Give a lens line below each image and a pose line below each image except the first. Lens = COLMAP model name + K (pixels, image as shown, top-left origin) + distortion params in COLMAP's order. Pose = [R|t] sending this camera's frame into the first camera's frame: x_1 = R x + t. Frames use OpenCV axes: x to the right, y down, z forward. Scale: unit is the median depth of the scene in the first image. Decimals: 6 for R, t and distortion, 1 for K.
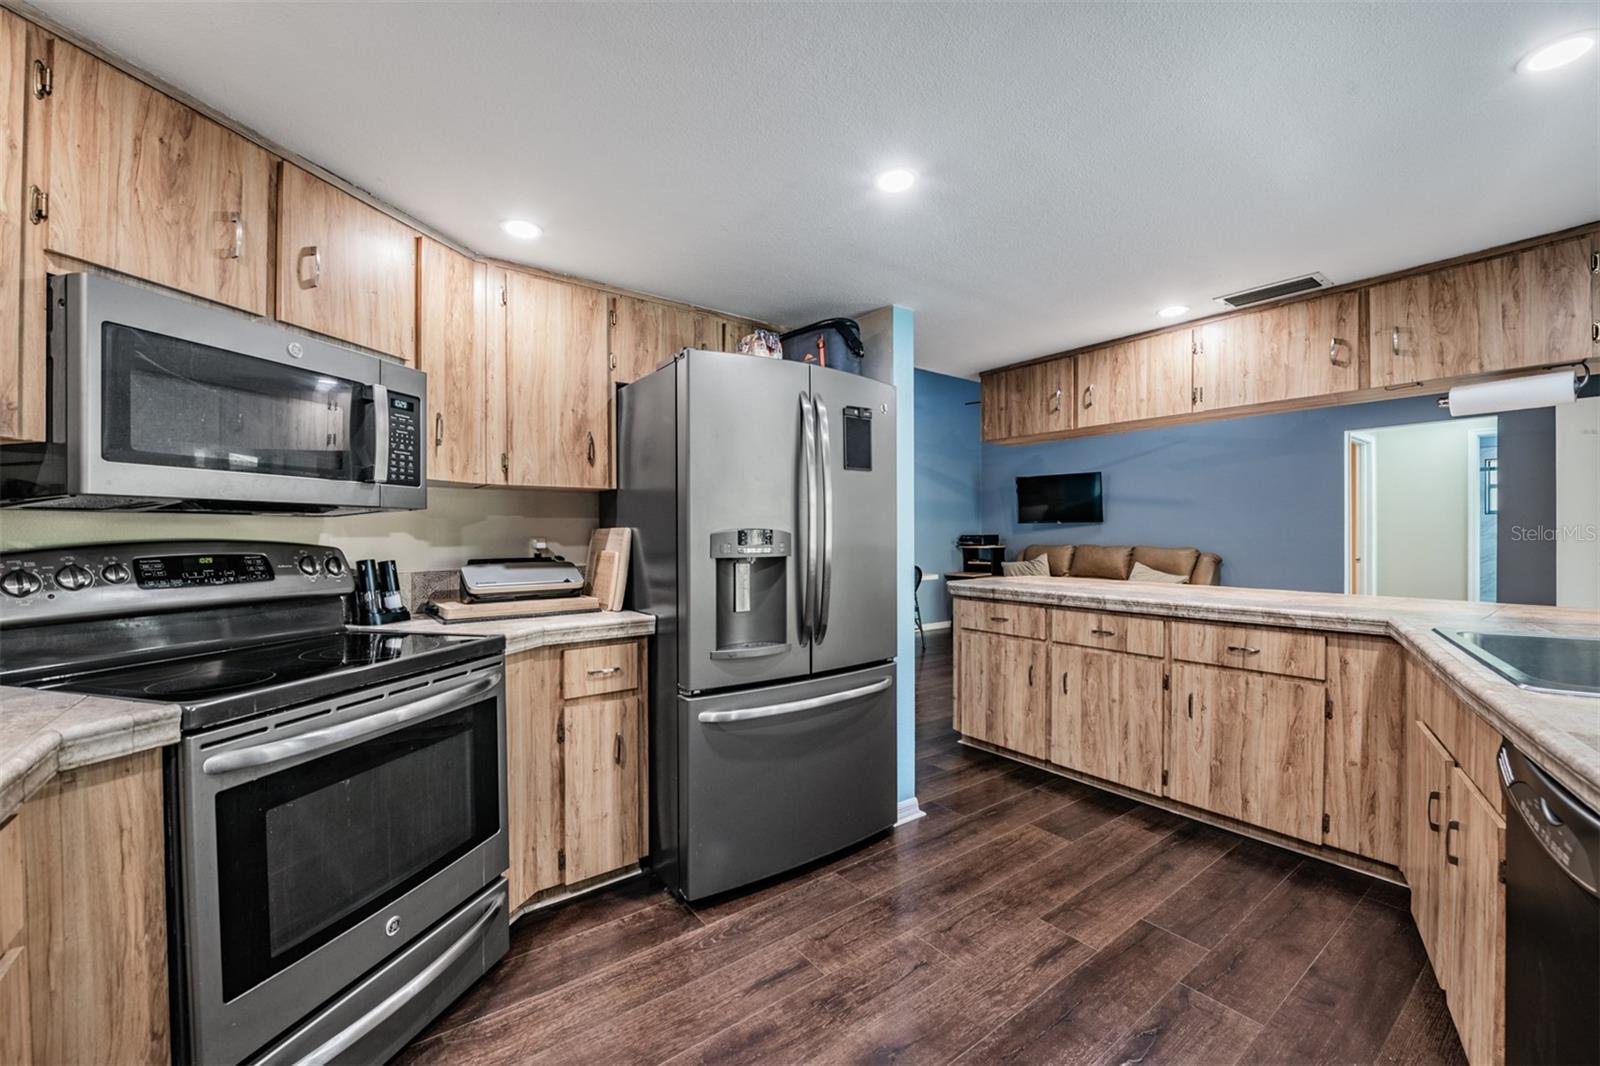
lens RADIAL K [[634.2, 0, 796.5], [0, 634.2, 536.0], [0, 0, 1]] dist [-0.004025, -0.003114]
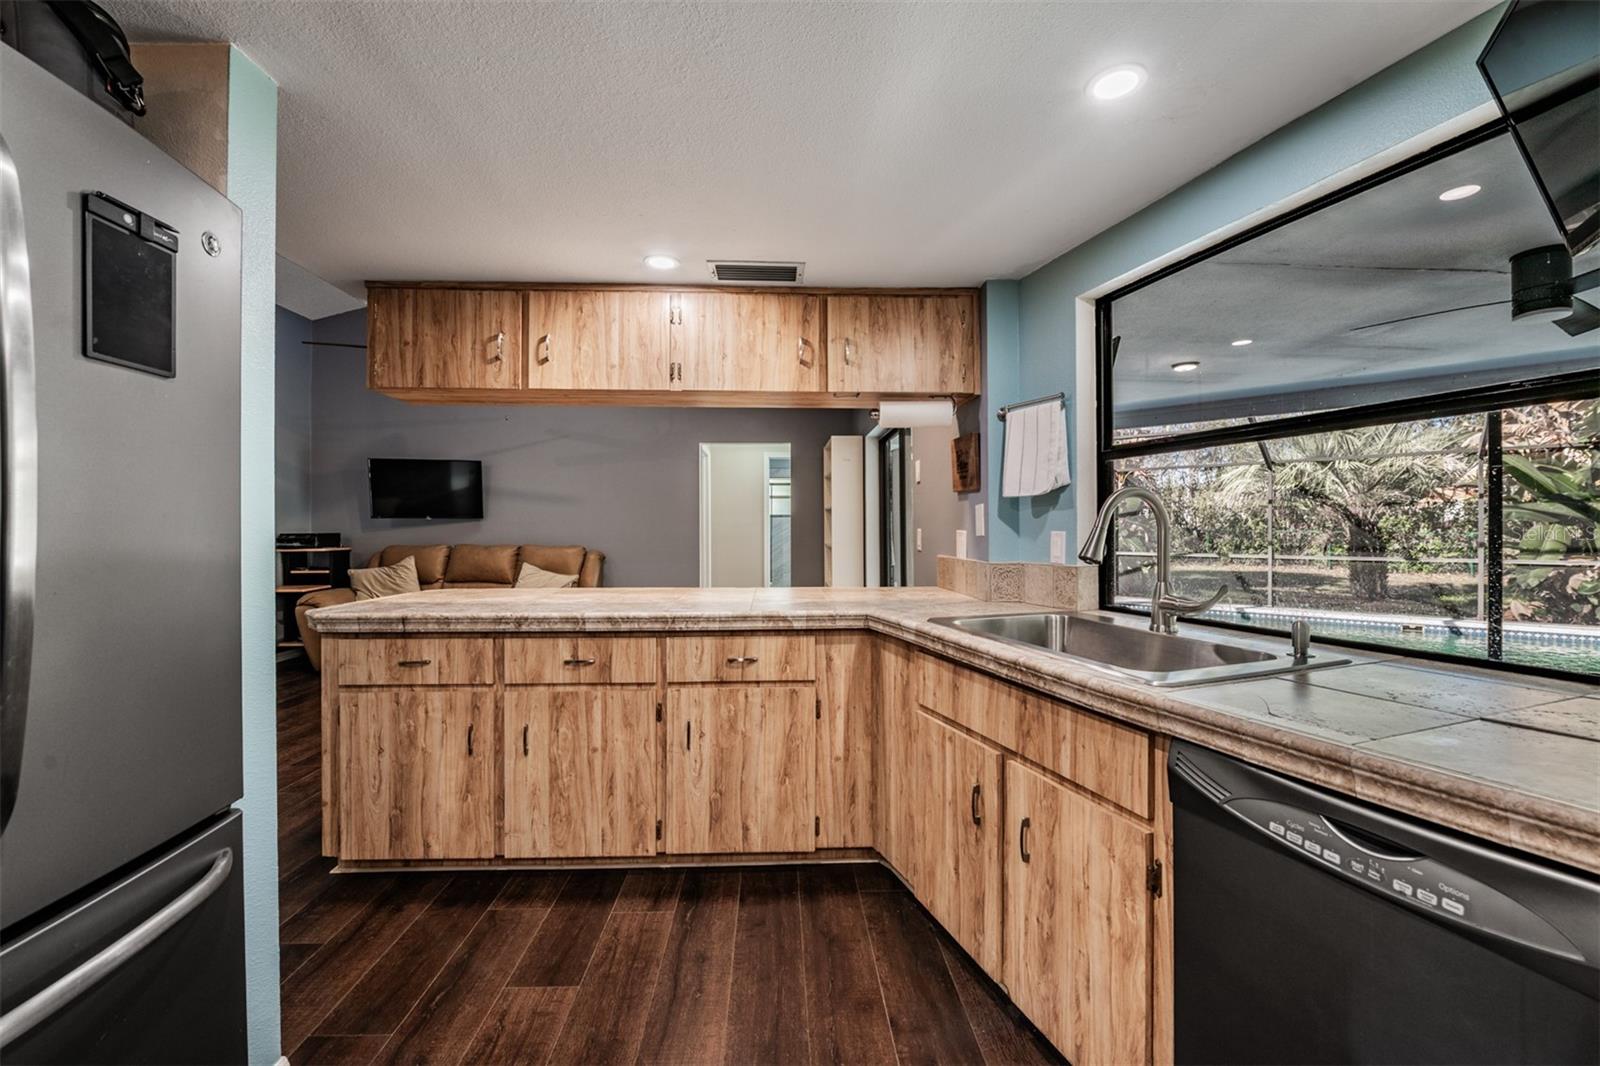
lens RADIAL K [[634.2, 0, 792.5], [0, 634.2, 529.9], [0, 0, 1]] dist [-0.004025, -0.003114]
pose [[0.563550, 0.002325, 0.826079, 0.006074], [0.003855, 0.999978, -0.005445, 0.000860], [-0.826073, 0.006253, 0.563528, 0.471324]]
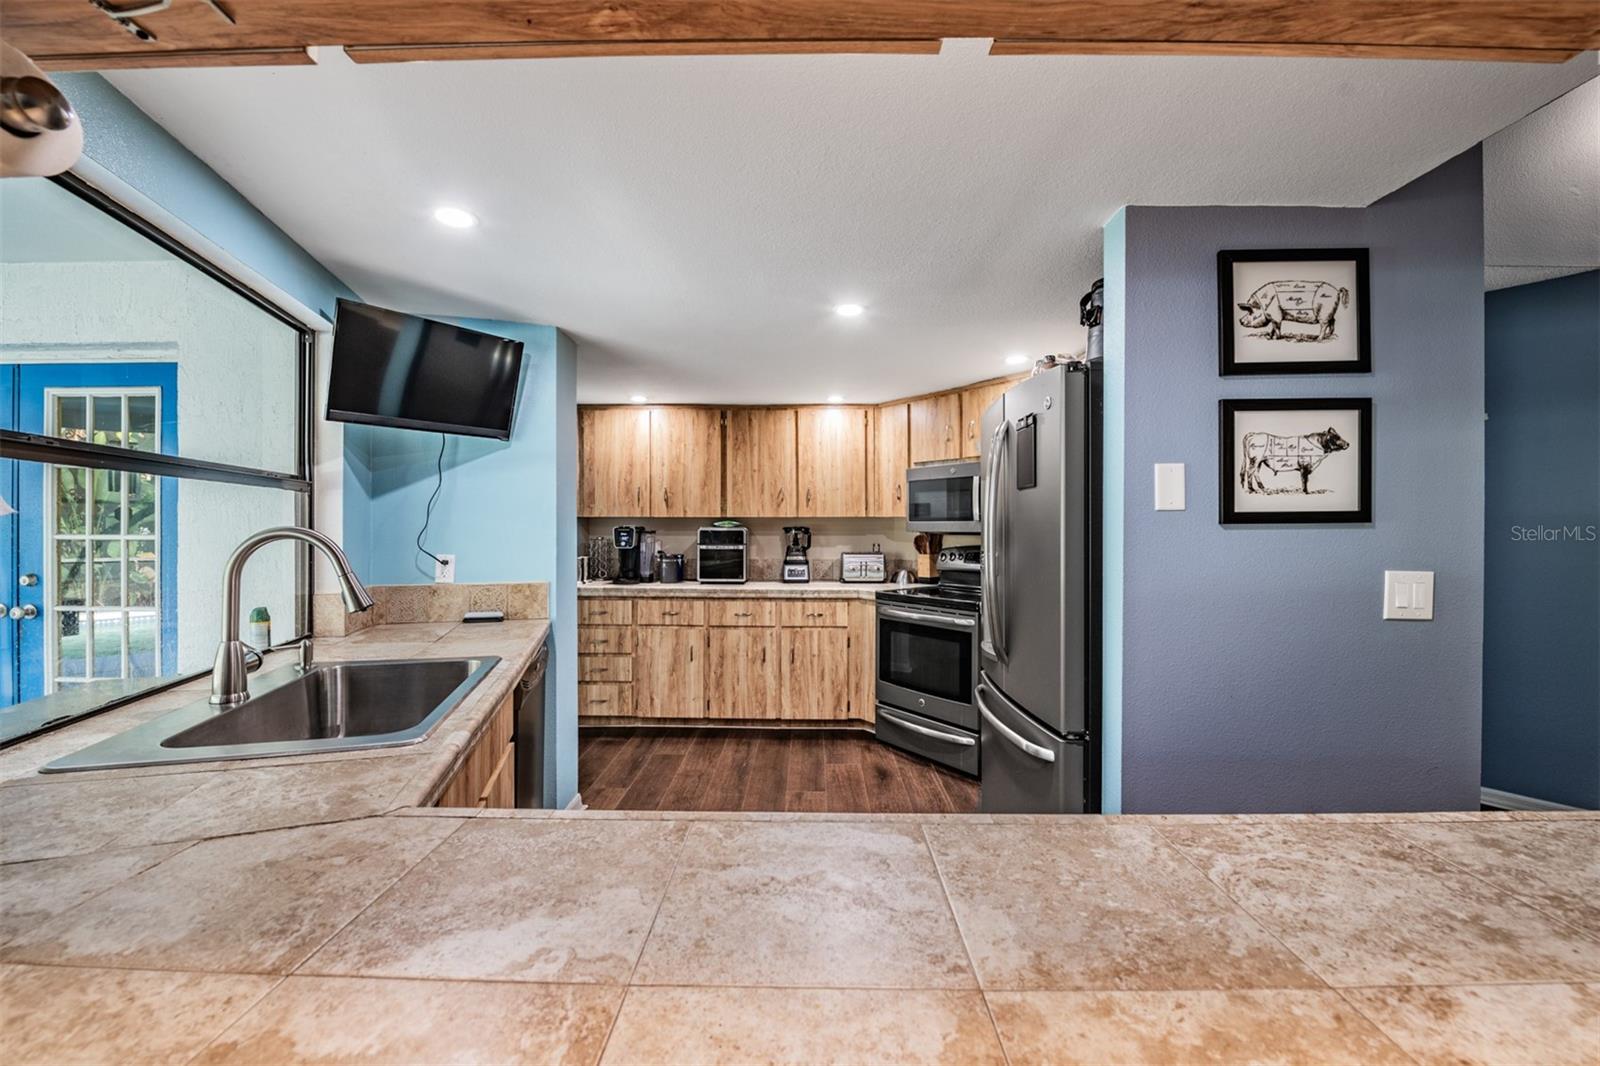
lens RADIAL K [[634.2, 0, 785.7], [0, 634.2, 536.2], [0, 0, 1]] dist [-0.004025, -0.003114]
pose [[-0.613360, 0.014789, -0.789665, 0.999861], [-0.002721, 0.999779, 0.020837, -0.054214], [0.789798, 0.014929, -0.613185, 1.317444]]
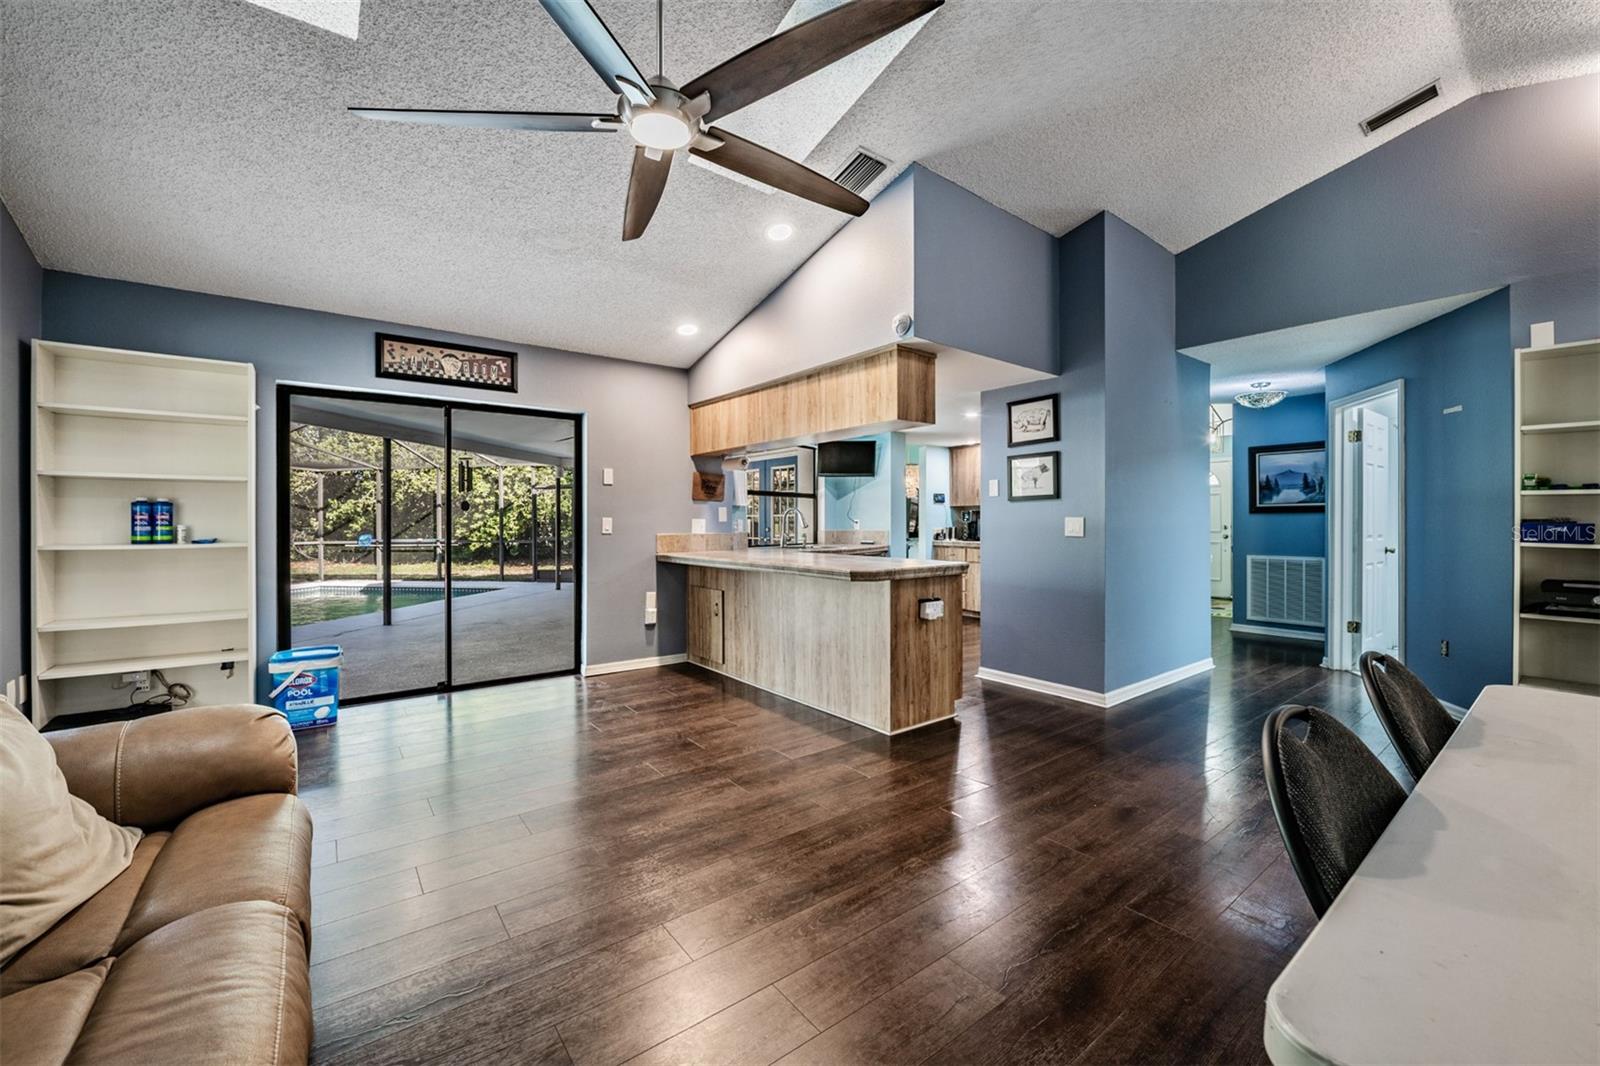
lens RADIAL K [[634.2, 0, 798.7], [0, 634.2, 521.4], [0, 0, 1]] dist [-0.004025, -0.003114]
pose [[-0.999735, 0.004395, -0.022590, 0.835691], [0.004320, 0.999985, 0.003336, -0.001383], [0.022604, 0.003237, -0.999739, 3.185010]]
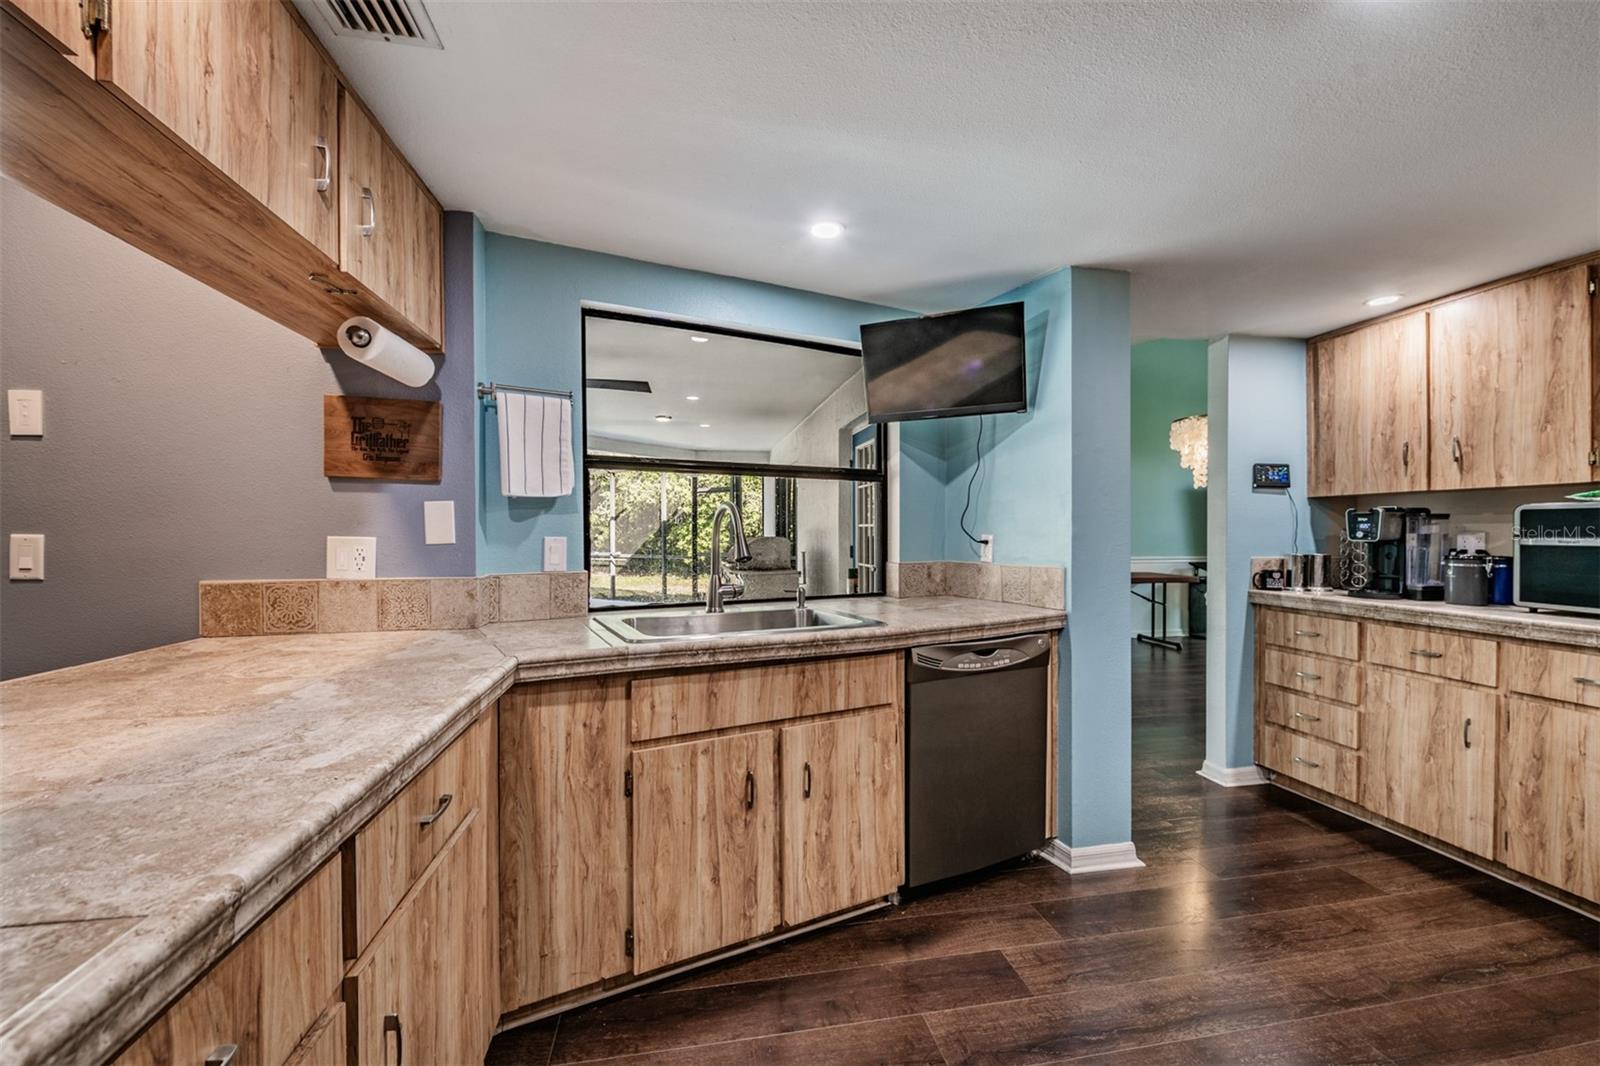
lens RADIAL K [[634.2, 0, 808.5], [0, 634.2, 531.3], [0, 0, 1]] dist [-0.004025, -0.003114]
pose [[-0.907356, 0.003395, 0.420349, 0.311912], [0.004897, 0.999985, 0.002495, -0.008398], [-0.420334, 0.004322, -0.907359, 1.334877]]
